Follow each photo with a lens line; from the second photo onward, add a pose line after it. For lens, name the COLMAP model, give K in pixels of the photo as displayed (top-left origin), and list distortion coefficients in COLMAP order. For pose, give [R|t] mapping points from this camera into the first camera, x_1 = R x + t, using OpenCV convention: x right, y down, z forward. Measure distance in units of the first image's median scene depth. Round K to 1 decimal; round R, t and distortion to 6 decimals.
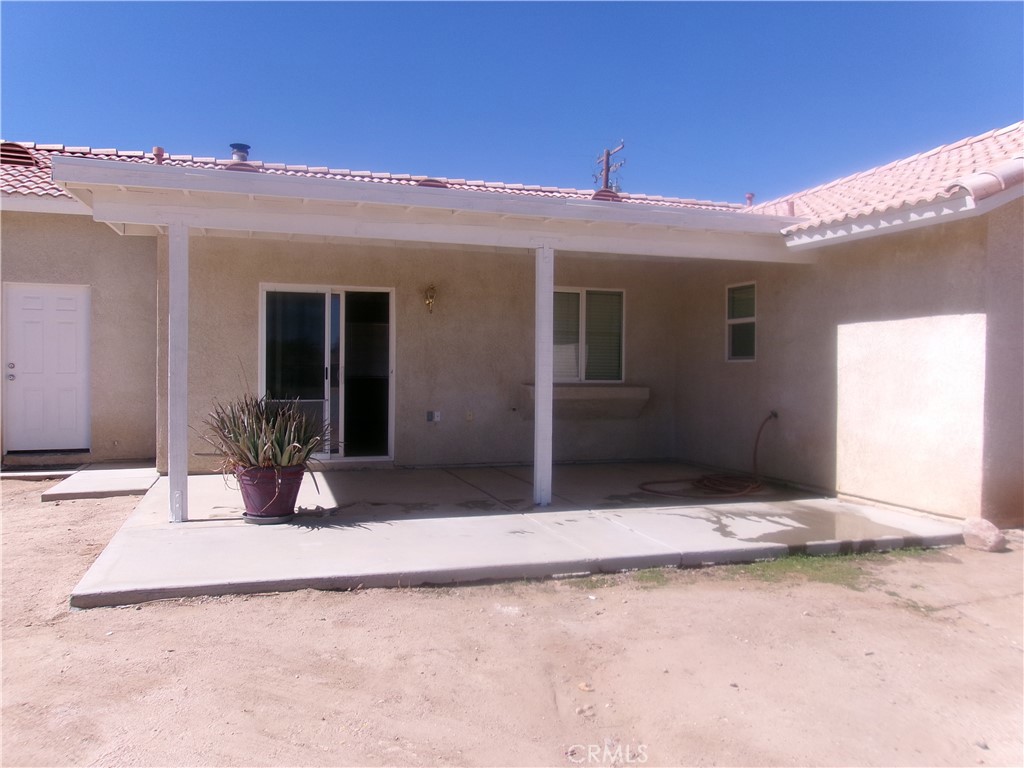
lens RADIAL K [[798.0, 0, 512.2], [0, 798.0, 379.8], [0, 0, 1]] dist [-0.024545, 0.051761]
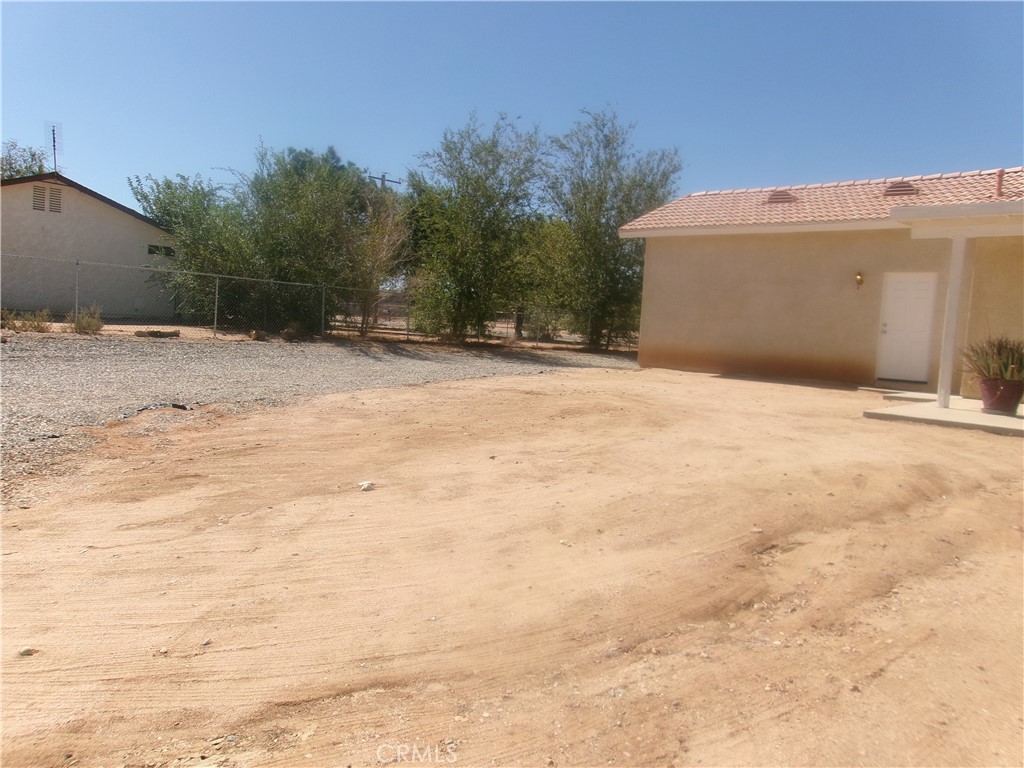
lens RADIAL K [[798.0, 0, 512.5], [0, 798.0, 383.2], [0, 0, 1]] dist [-0.024545, 0.051761]
pose [[0.487273, 0.083181, -0.869279, 0.631538], [-0.069101, 0.996004, 0.056573, 0.093894], [0.870512, 0.032501, 0.491074, -0.669993]]
